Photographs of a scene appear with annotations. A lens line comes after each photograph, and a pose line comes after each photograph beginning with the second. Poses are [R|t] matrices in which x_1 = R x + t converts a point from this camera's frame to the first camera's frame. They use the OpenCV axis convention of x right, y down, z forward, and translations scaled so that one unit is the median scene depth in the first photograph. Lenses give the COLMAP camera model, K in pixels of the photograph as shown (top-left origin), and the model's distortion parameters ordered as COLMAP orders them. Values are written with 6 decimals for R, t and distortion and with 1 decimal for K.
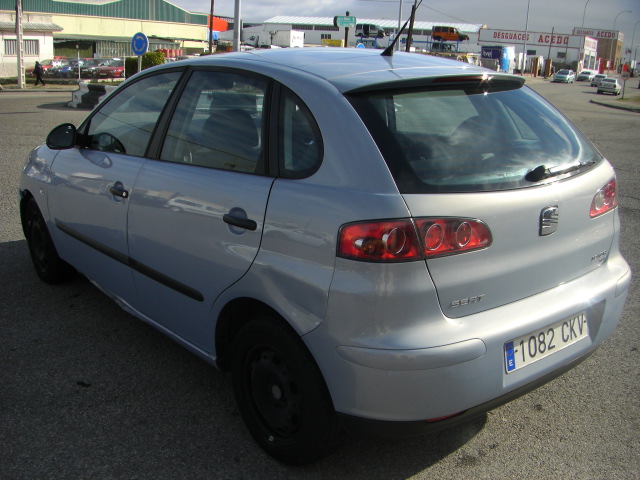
lens RADIAL K [[707.5, 0, 320.0], [0, 707.5, 240.0], [0, 0, 1]] dist [-0.175023, -0.001994]
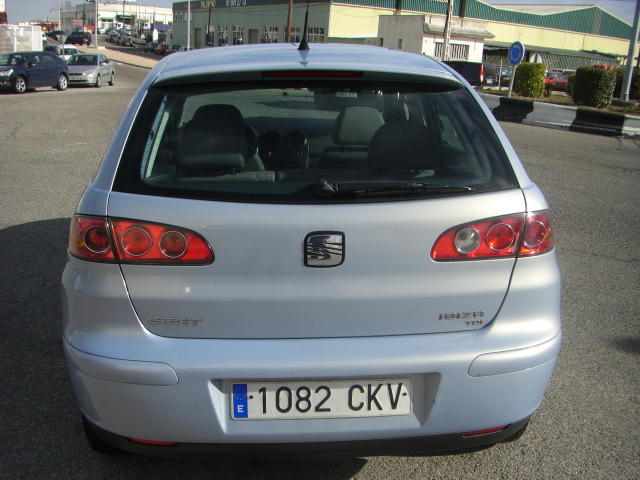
lens RADIAL K [[730.7, 0, 320.0], [0, 730.7, 240.0], [0, 0, 1]] dist [-0.208020, -0.001759]
pose [[0.838145, 0.141324, -0.526822, 0.764160], [-0.152473, 0.988052, 0.022476, -0.057274], [0.523704, 0.061488, 0.849679, 0.289090]]
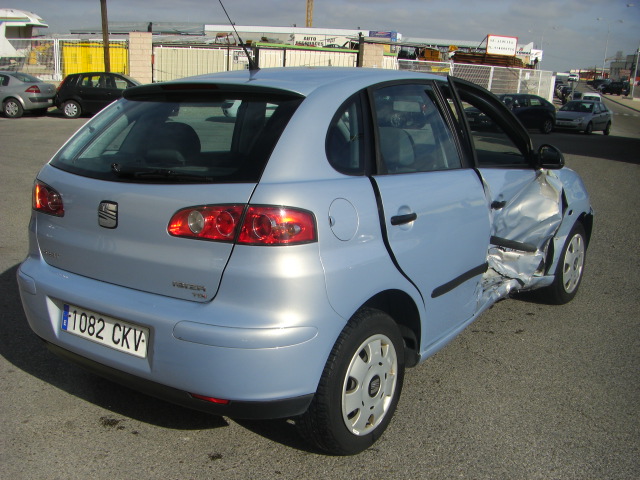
lens RADIAL K [[730.7, 0, 320.0], [0, 730.7, 240.0], [0, 0, 1]] dist [-0.208020, -0.001759]
pose [[0.261739, 0.179133, -0.948369, 1.458656], [-0.258300, 0.959782, 0.110001, -0.195026], [0.929932, 0.216172, 0.297482, 0.985570]]
